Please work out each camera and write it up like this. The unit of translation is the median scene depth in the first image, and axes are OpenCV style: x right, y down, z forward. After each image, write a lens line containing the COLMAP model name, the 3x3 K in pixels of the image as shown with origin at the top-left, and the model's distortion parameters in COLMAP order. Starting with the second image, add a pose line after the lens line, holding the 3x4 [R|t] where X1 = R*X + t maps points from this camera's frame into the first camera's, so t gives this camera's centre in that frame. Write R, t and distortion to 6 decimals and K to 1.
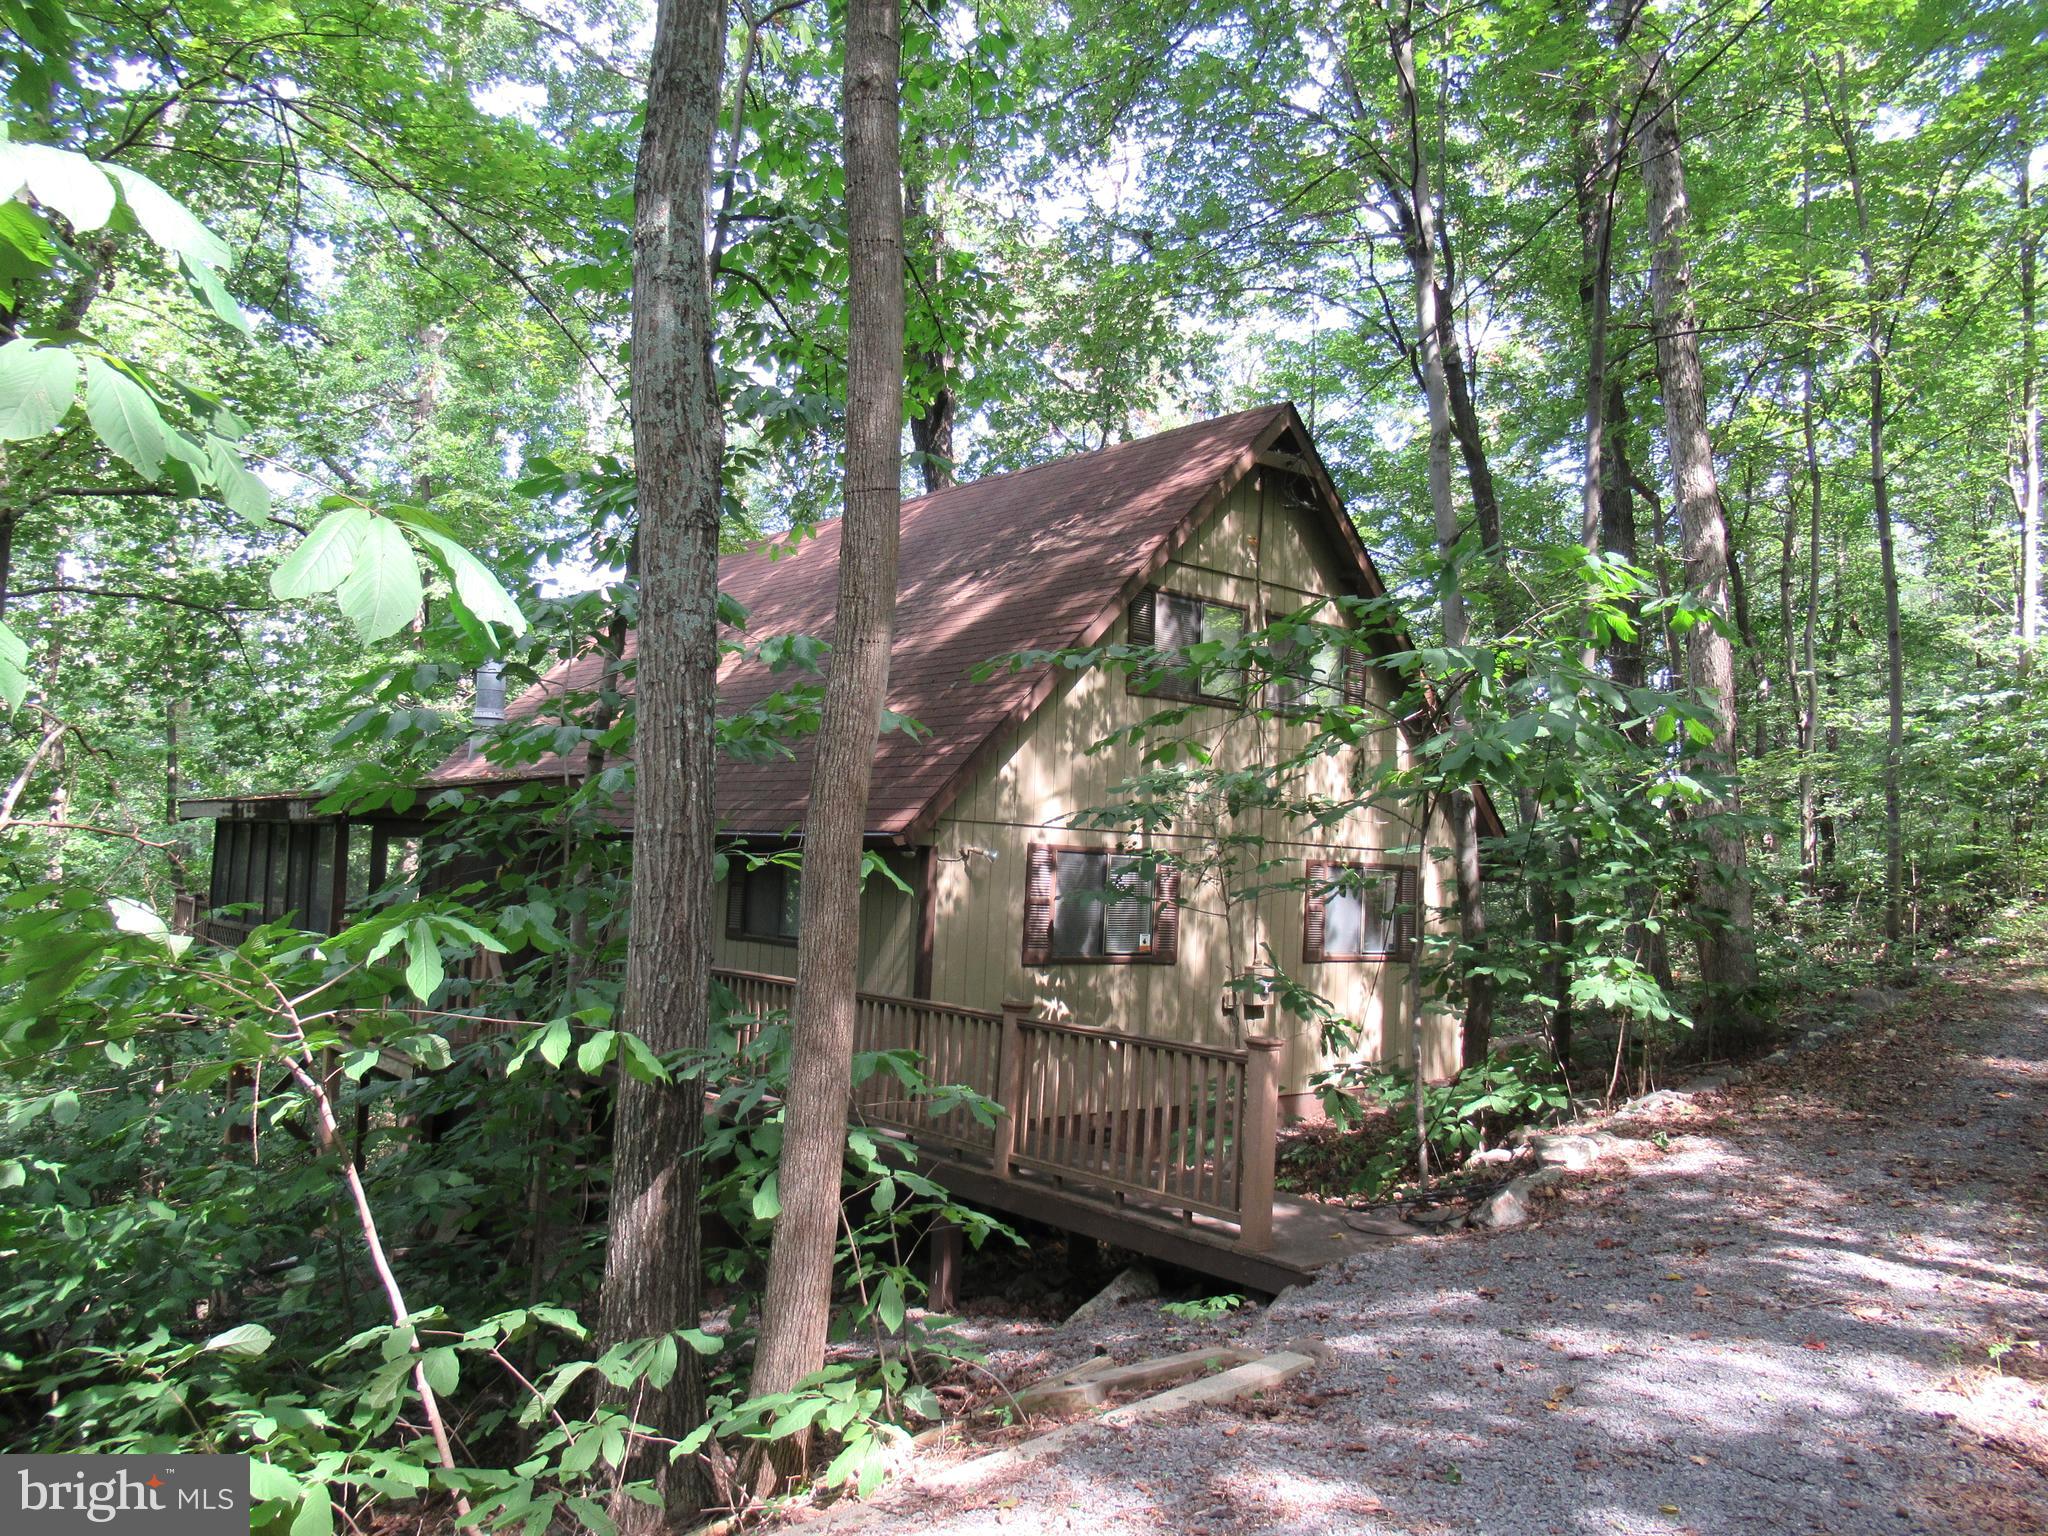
lens RADIAL K [[1541.2, 0, 1026.5], [0, 1541.2, 776.7], [0, 0, 1]] dist [-0.015072, 0.000073]
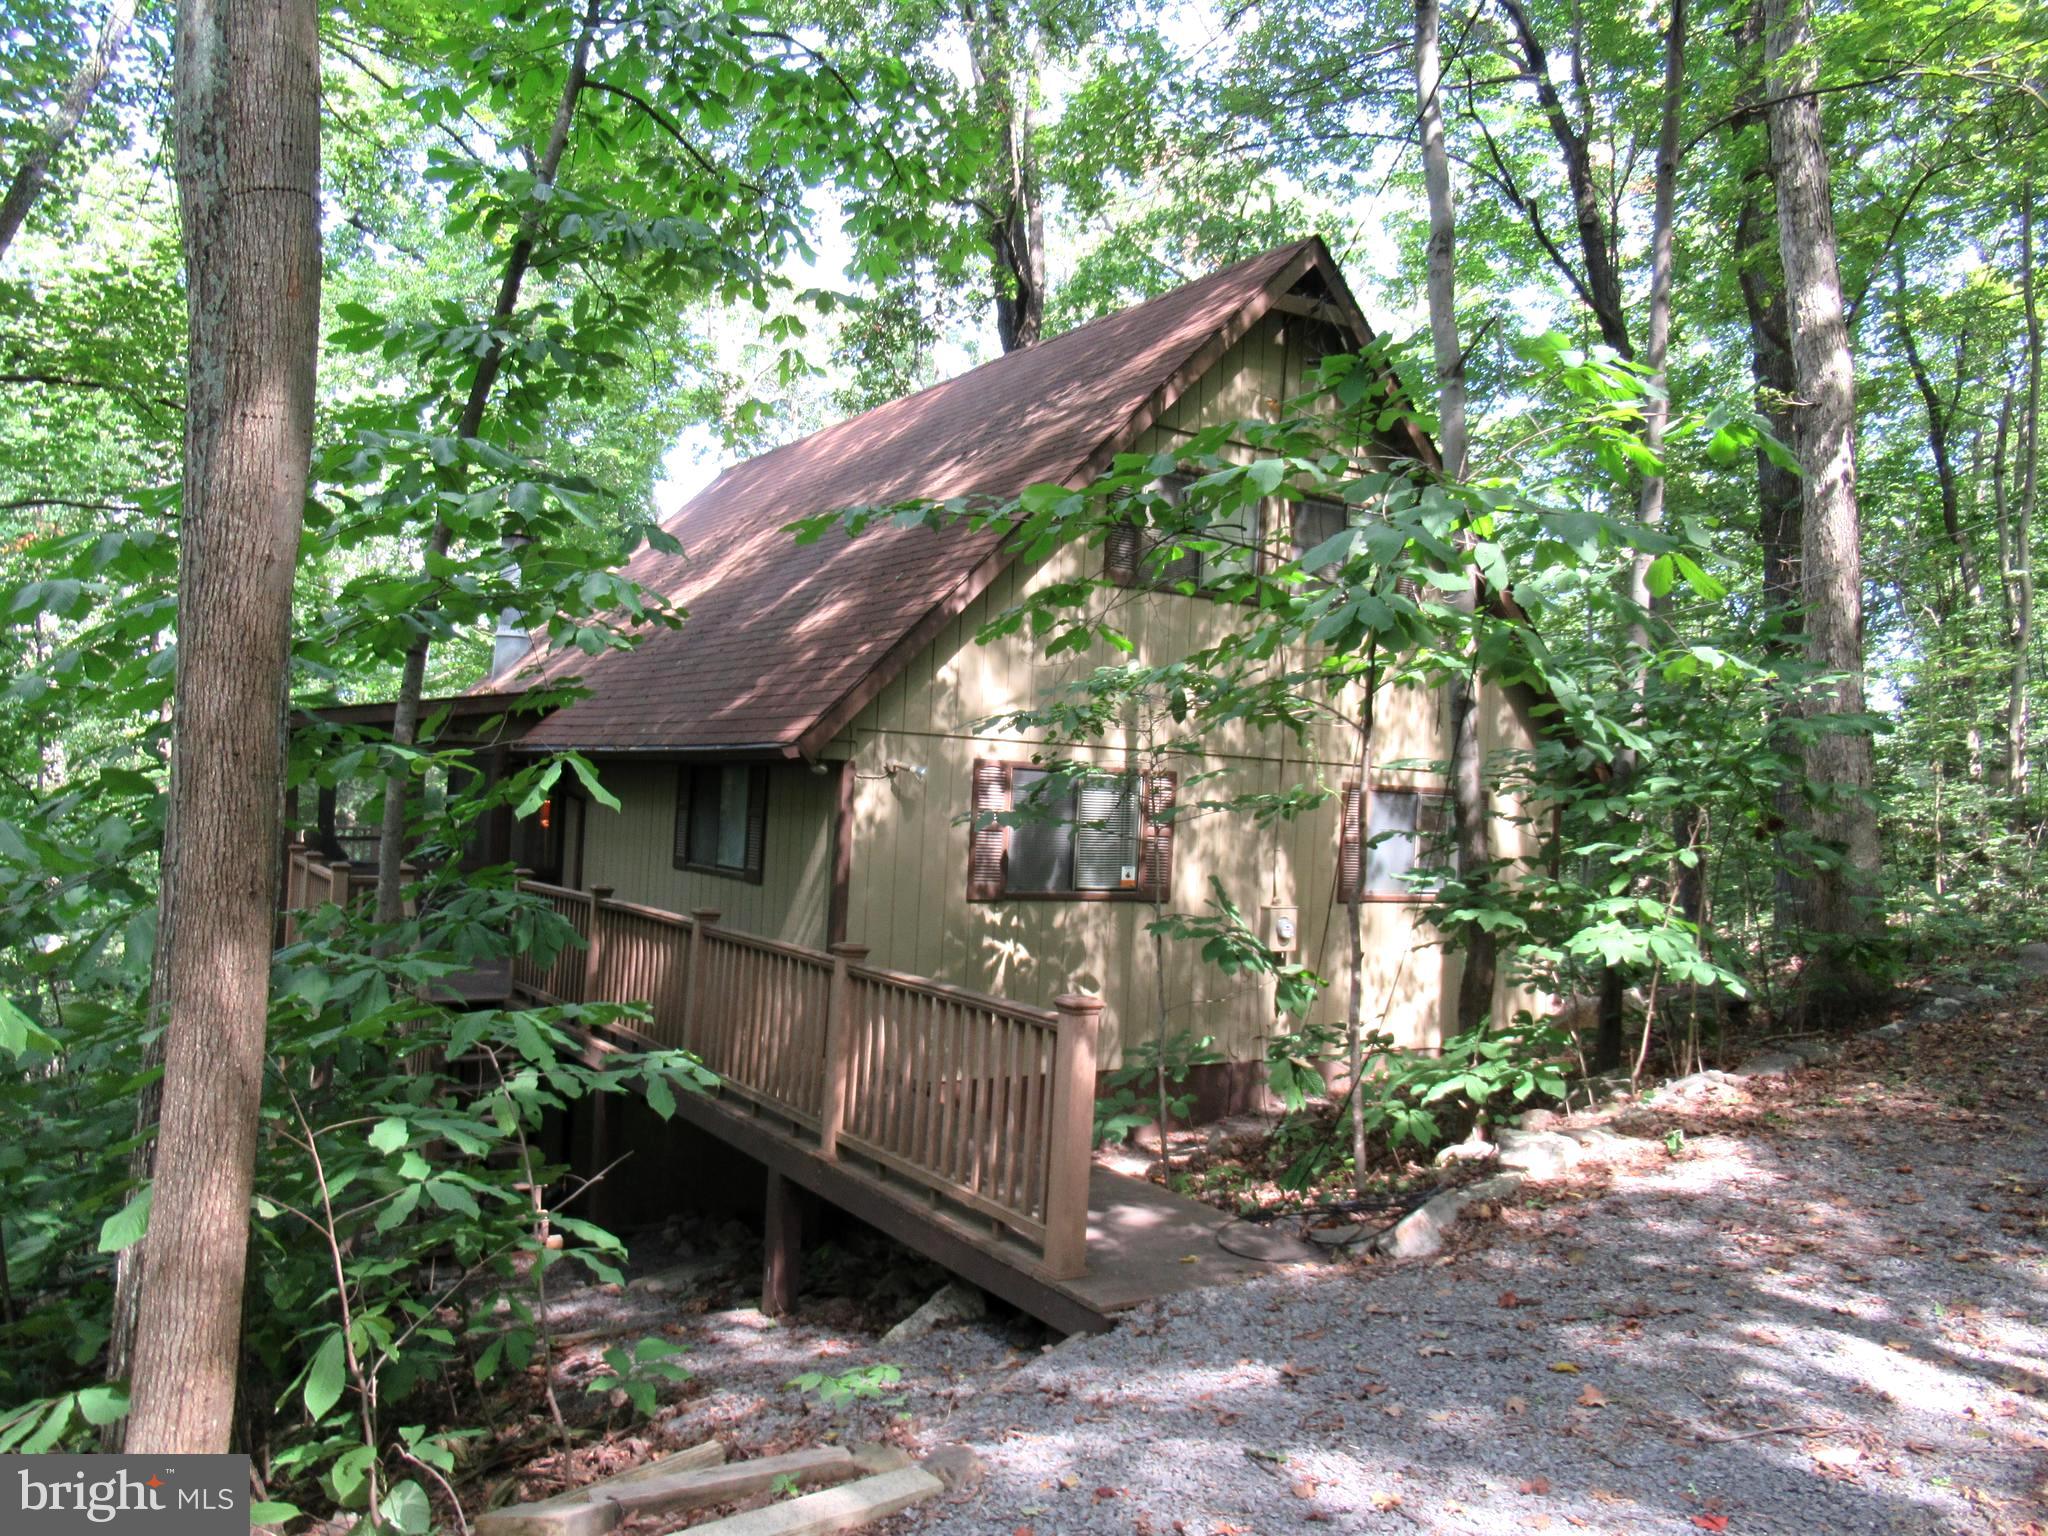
lens RADIAL K [[1541.2, 0, 1016.9], [0, 1541.2, 780.8], [0, 0, 1]] dist [-0.015072, 0.000073]
pose [[0.991164, 0.002181, -0.132625, 0.139099], [0.003474, 0.999095, 0.042391, 0.019616], [0.132598, -0.042477, 0.990259, 0.158537]]
